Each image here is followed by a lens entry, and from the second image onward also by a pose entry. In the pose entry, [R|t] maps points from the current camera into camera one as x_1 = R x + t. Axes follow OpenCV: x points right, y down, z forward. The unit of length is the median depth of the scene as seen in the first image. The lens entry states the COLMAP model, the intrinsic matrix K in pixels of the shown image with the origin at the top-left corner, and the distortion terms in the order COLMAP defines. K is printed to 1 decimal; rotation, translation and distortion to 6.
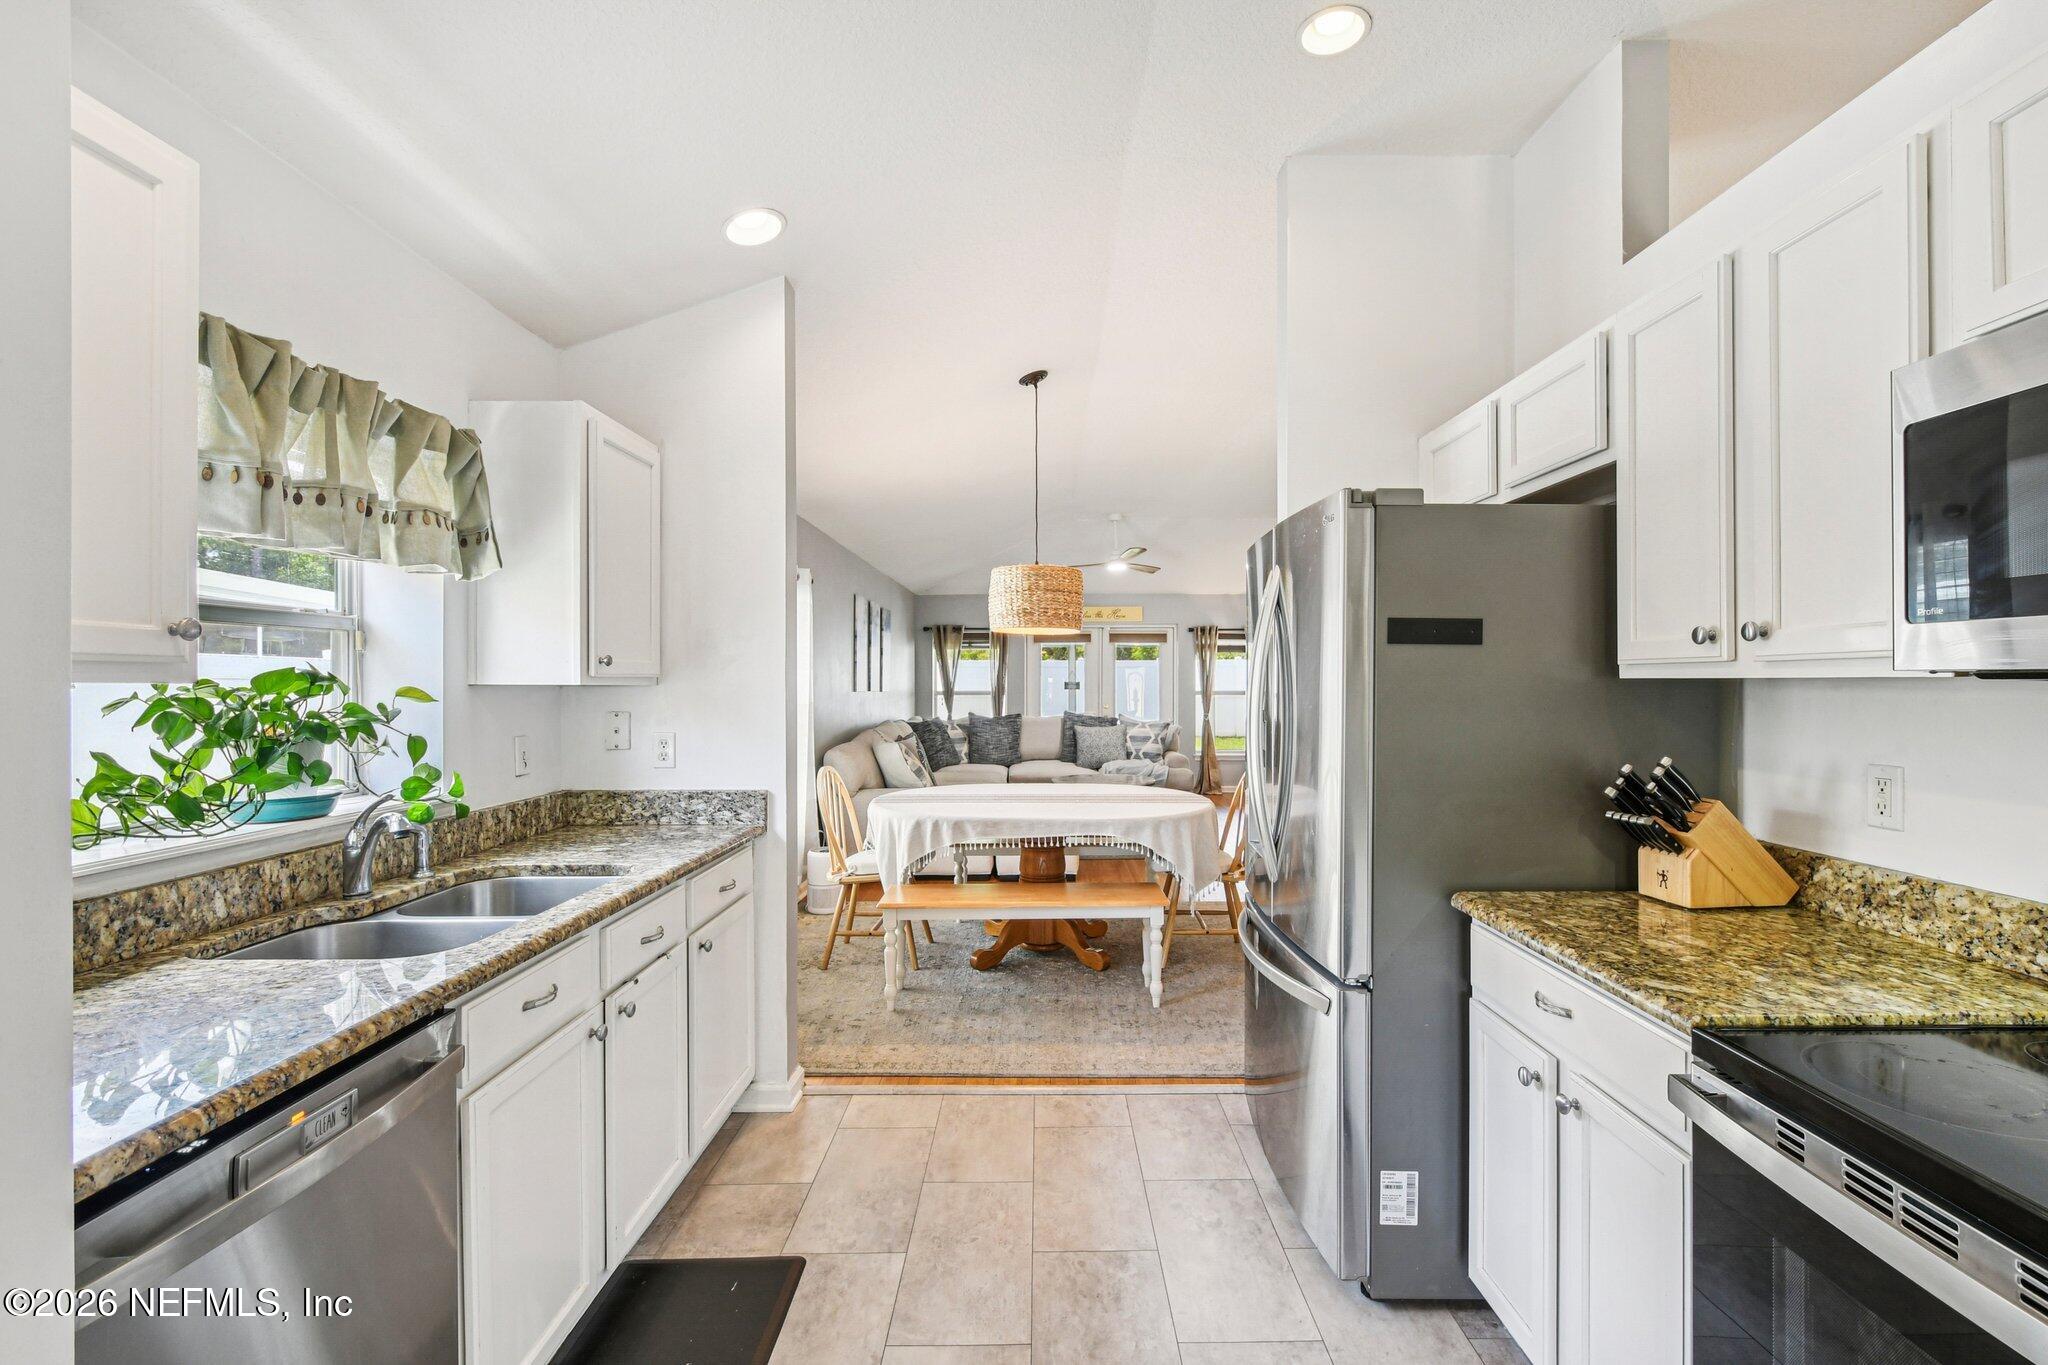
lens RADIAL K [[896.9, 0, 1049.2], [0, 896.9, 681.9], [0, 0, 1]] dist [0.006312, -0.005257]
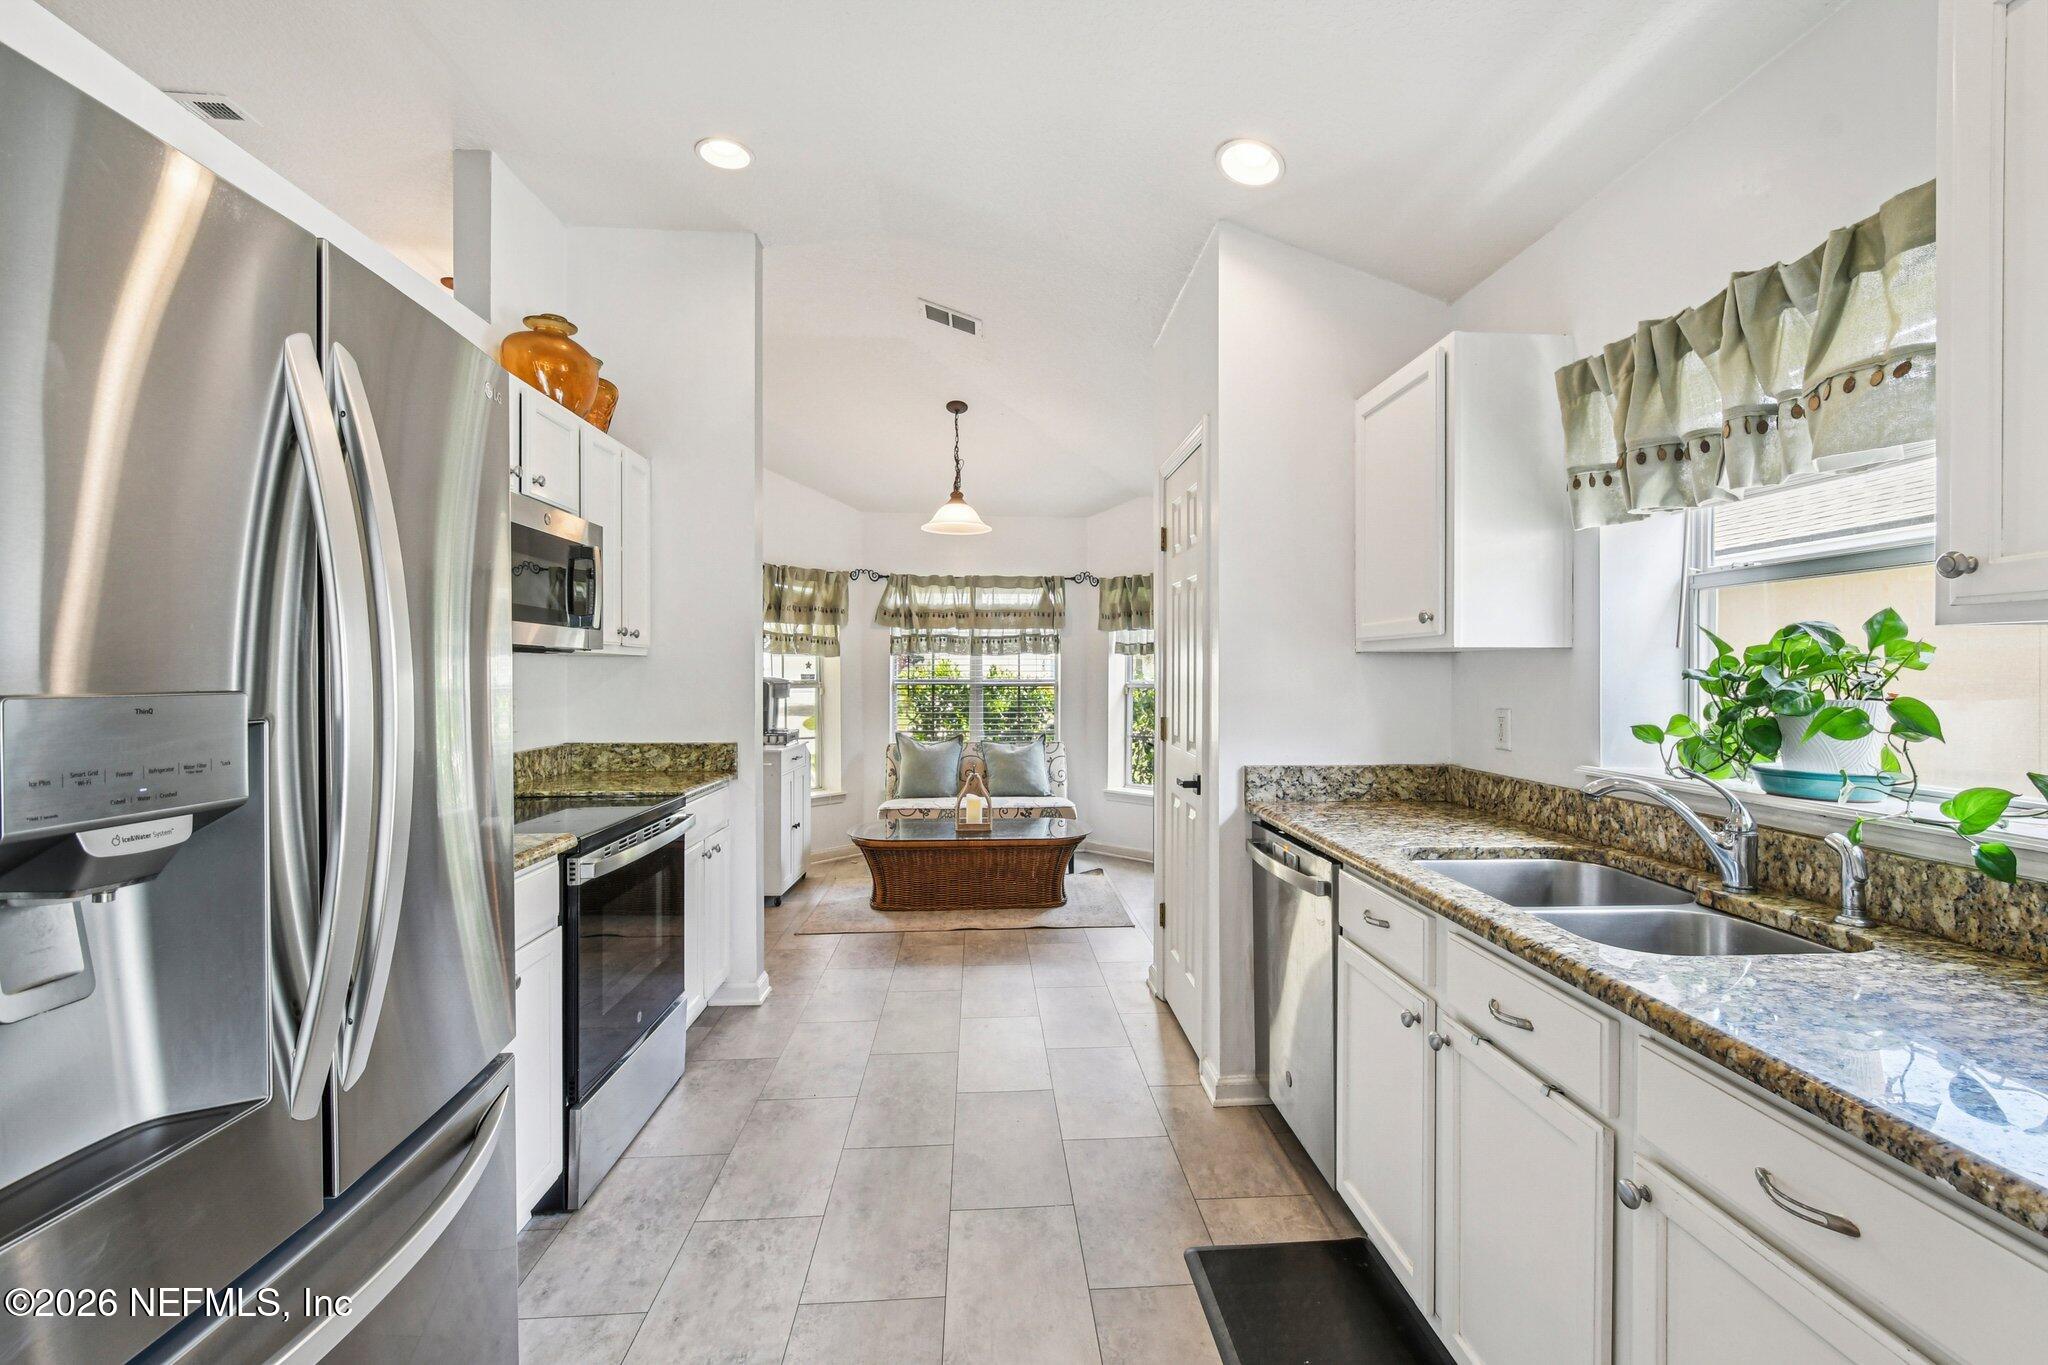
lens RADIAL K [[893.0, 0, 1046.2], [0, 893.0, 675.1], [0, 0, 1]] dist [0.009789, -0.005712]
pose [[-0.997900, 0.001948, -0.064741, -0.061779], [0.001693, 0.999991, 0.003995, 0.030994], [0.064748, 0.003877, -0.997894, 1.790713]]
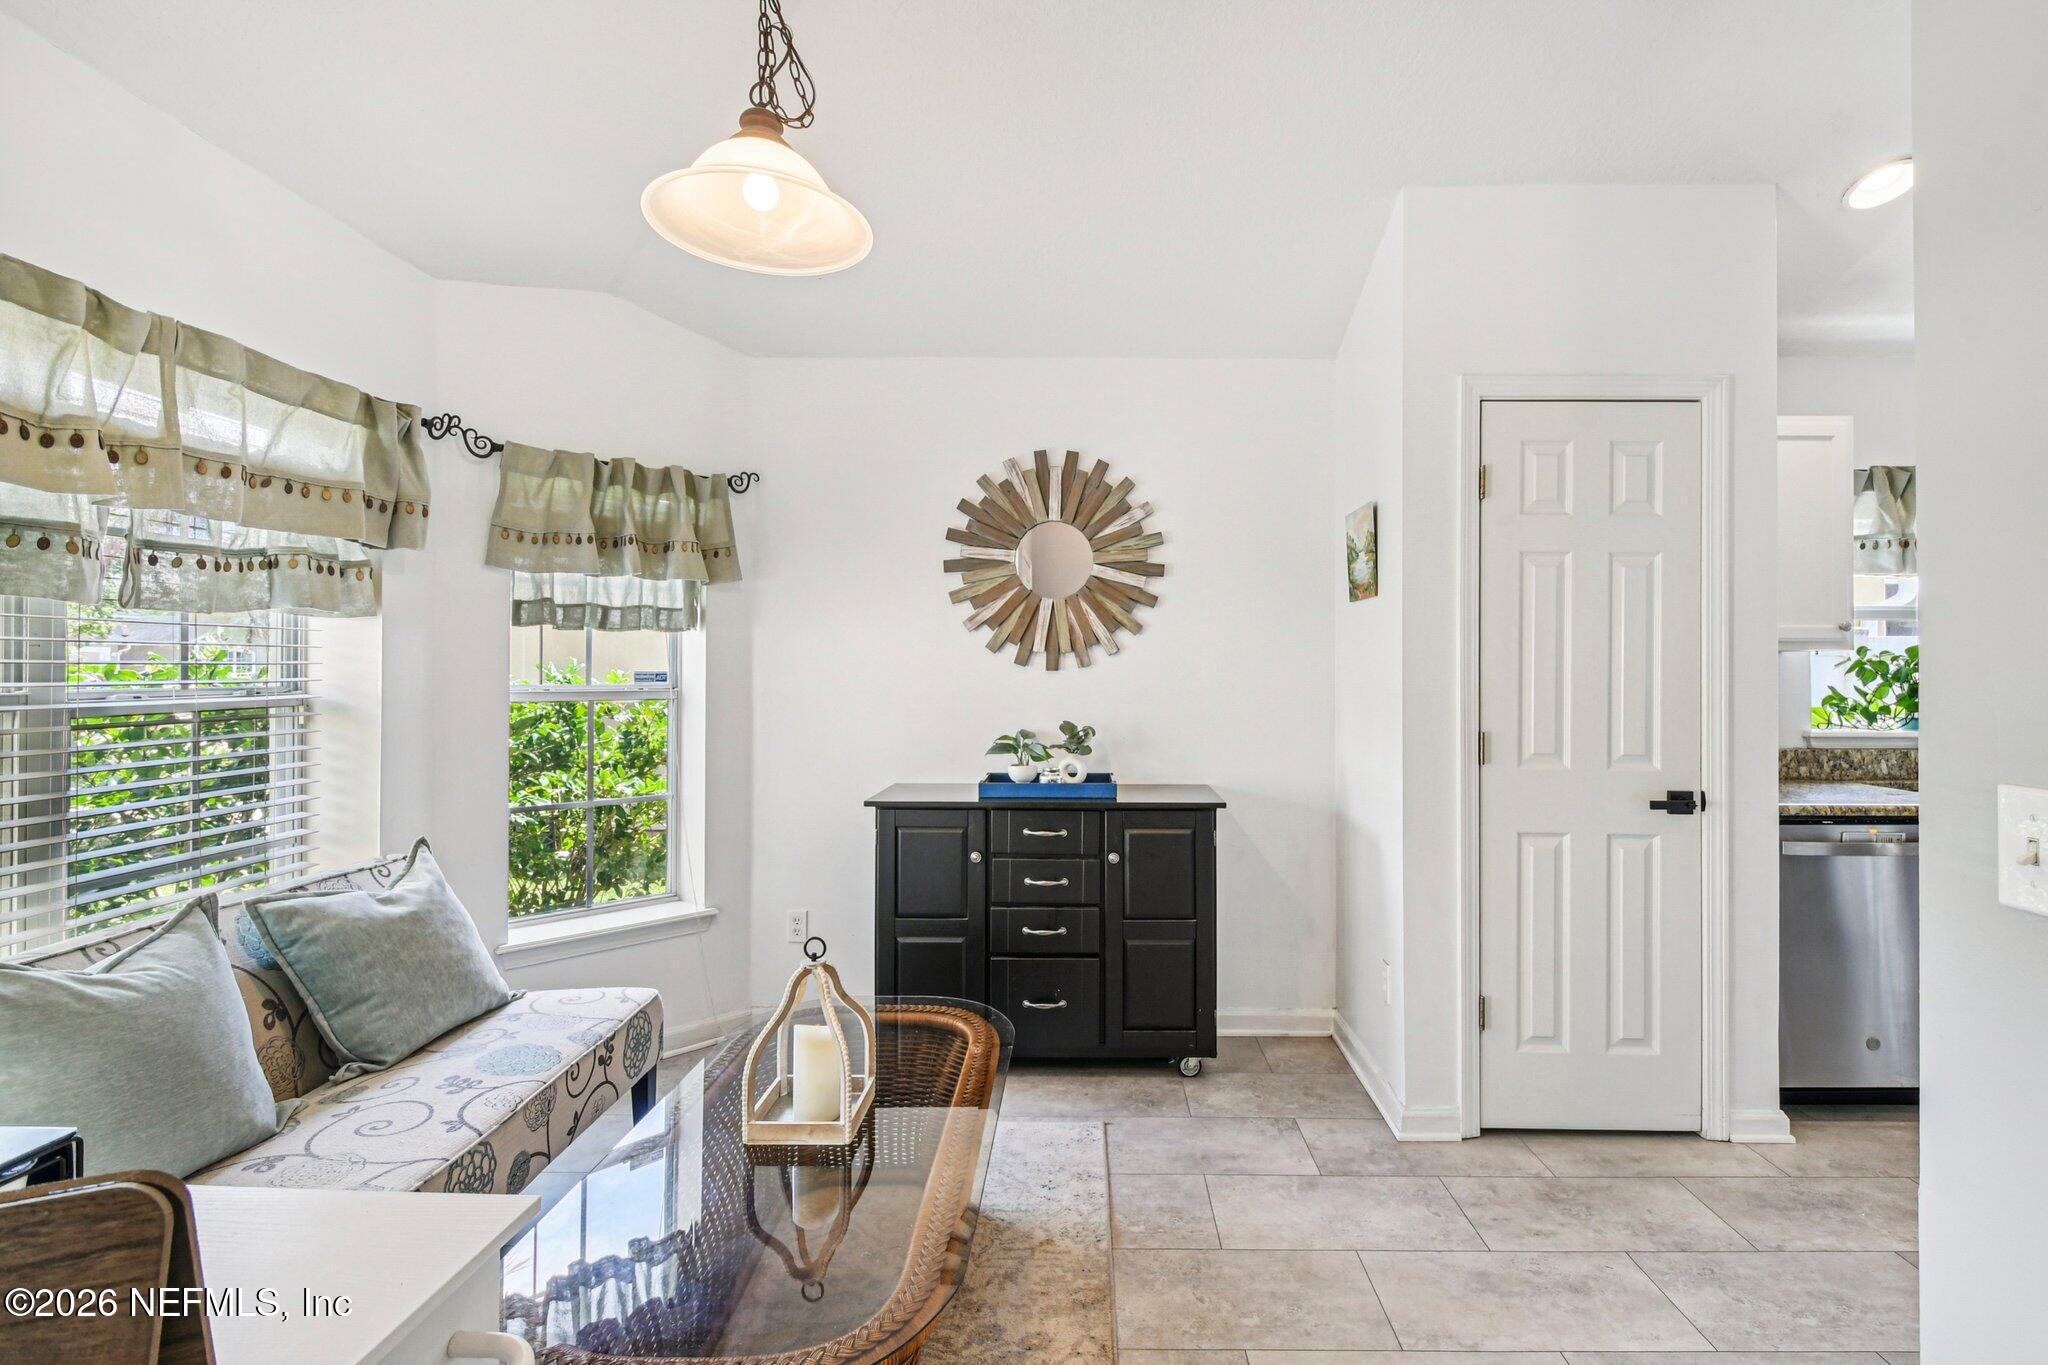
lens RADIAL K [[898.7, 0, 1075.3], [0, 898.7, 660.9], [0, 0, 1]] dist [0.003764, -0.005619]
pose [[-0.022000, -0.004210, -0.999749, 0.898491], [-0.001908, 0.999989, -0.004169, 0.027526], [0.999756, 0.001816, -0.022008, -0.597993]]
